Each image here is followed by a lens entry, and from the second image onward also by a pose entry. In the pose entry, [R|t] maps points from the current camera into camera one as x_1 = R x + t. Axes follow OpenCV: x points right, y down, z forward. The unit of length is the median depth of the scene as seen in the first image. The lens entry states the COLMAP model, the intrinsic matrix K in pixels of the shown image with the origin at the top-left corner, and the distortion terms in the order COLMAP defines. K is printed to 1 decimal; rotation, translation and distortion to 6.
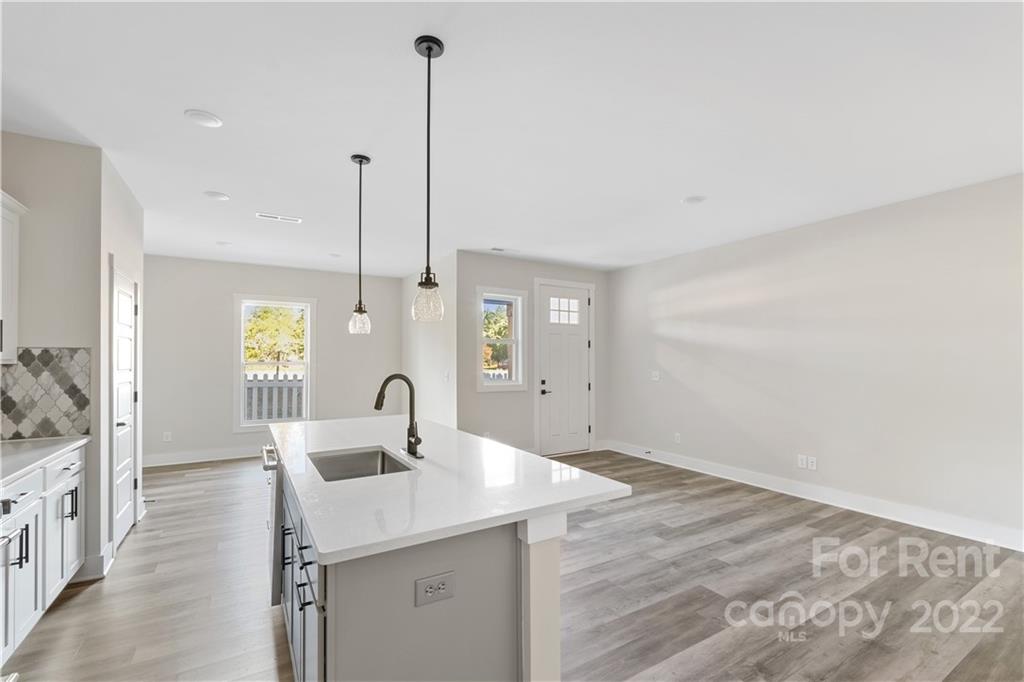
lens RADIAL K [[452.5, 0, 513.6], [0, 452.5, 356.6], [0, 0, 1]] dist [-0.002662, -0.000149]
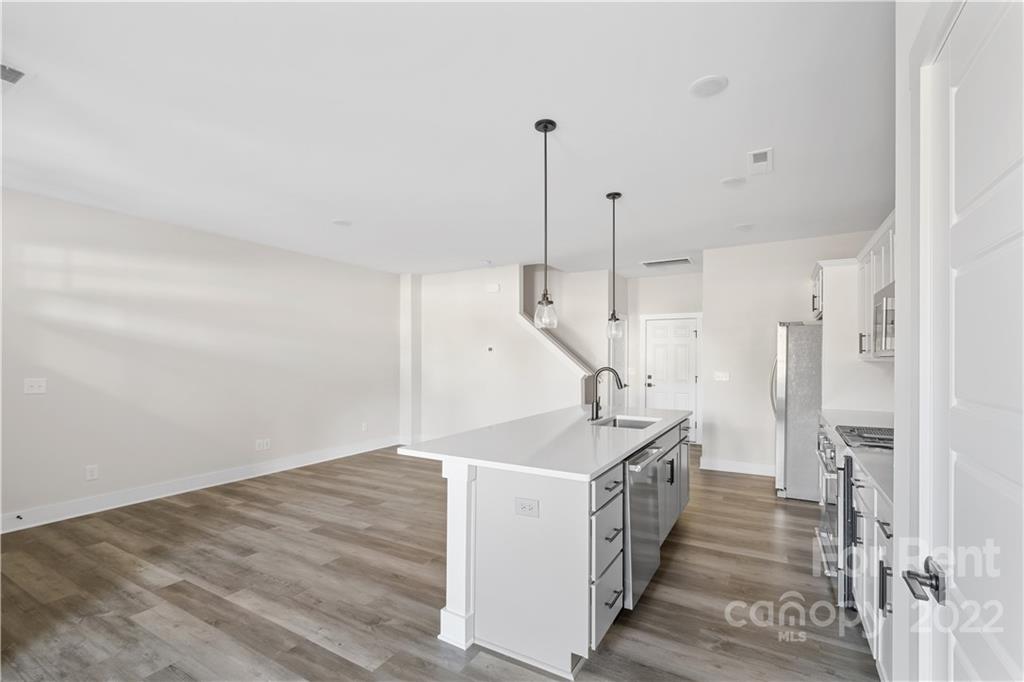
lens RADIAL K [[452.5, 0, 513.6], [0, 452.5, 356.6], [0, 0, 1]] dist [-0.002662, -0.000149]
pose [[-0.474478, 0.003594, 0.880260, -0.843391], [-0.003106, 0.999979, -0.005756, 0.007256], [-0.880262, -0.005465, -0.474456, 1.153542]]
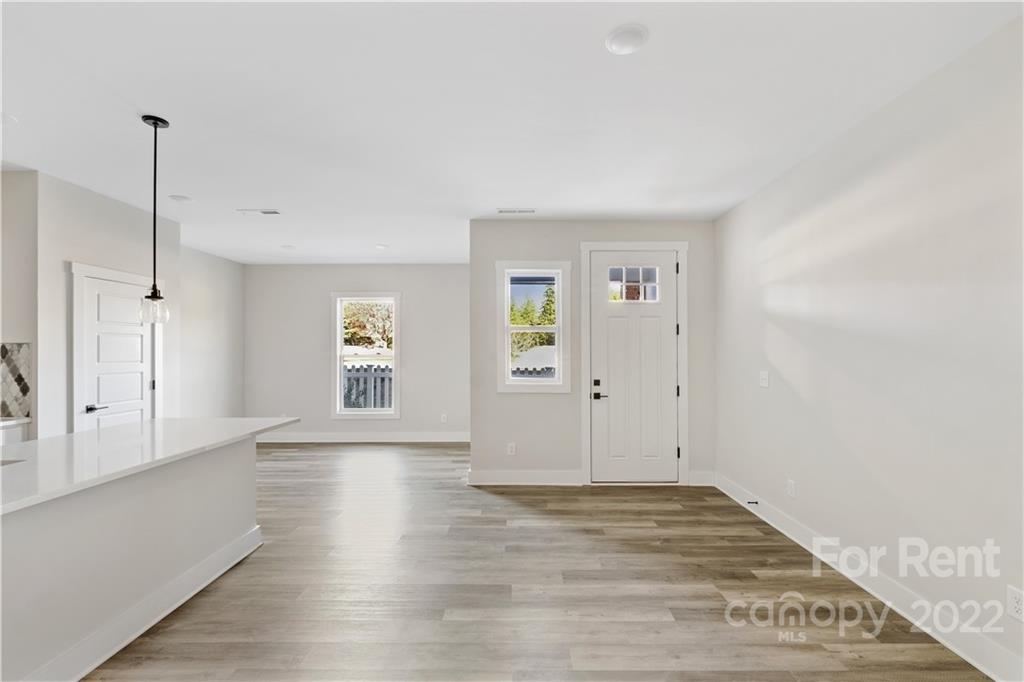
lens RADIAL K [[448.4, 0, 514.0], [0, 448.4, 351.4], [0, 0, 1]] dist [0.001053, 0.000380]
pose [[0.852053, -0.001358, -0.523453, 0.548295], [0.004512, 0.999979, 0.004751, 0.002166], [0.523435, -0.006410, 0.852041, 0.498436]]
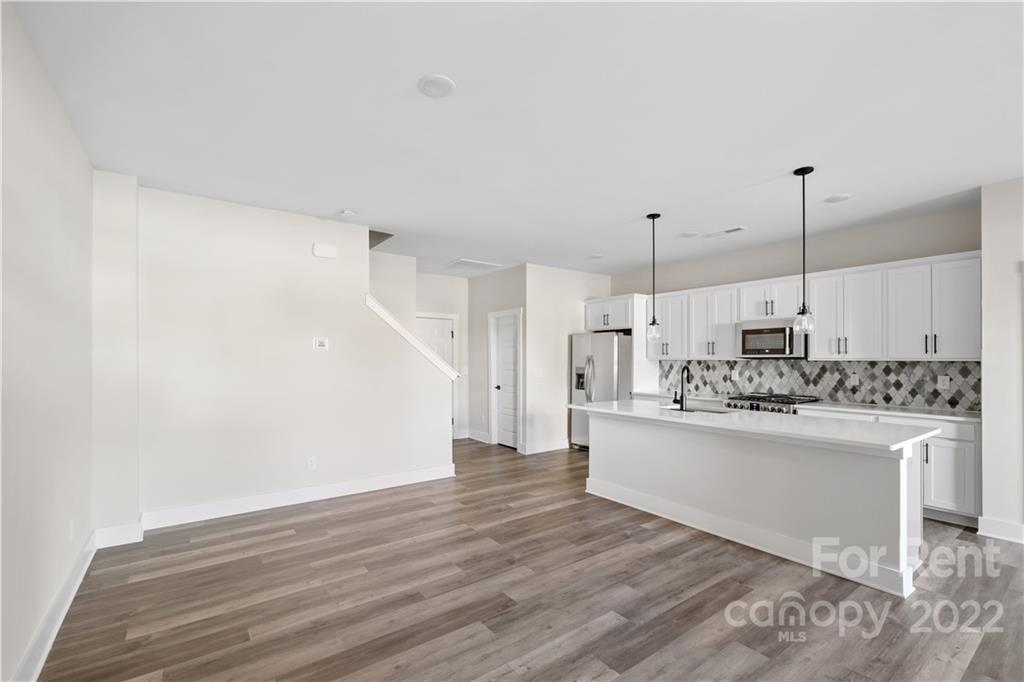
lens RADIAL K [[452.5, 0, 513.6], [0, 452.5, 356.6], [0, 0, 1]] dist [-0.002662, -0.000149]
pose [[-0.996406, -0.001533, -0.084693, 0.346518], [-0.000929, 0.999974, -0.007165, 0.009377], [0.084702, -0.007061, -0.996381, 1.582988]]
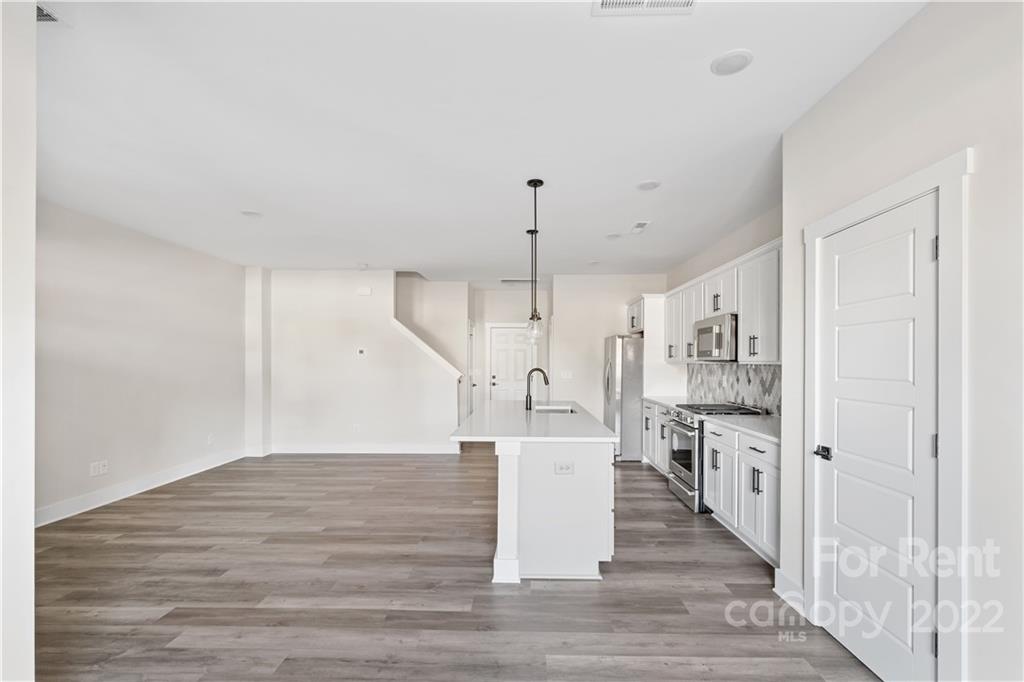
lens RADIAL K [[455.0, 0, 513.5], [0, 455.0, 358.8], [0, 0, 1]] dist [-0.000904, 0.000169]
pose [[-0.839352, 0.001402, 0.543586, -0.718093], [-0.003211, 0.999966, -0.007538, 0.007853], [-0.543579, -0.008072, -0.839319, 1.562903]]
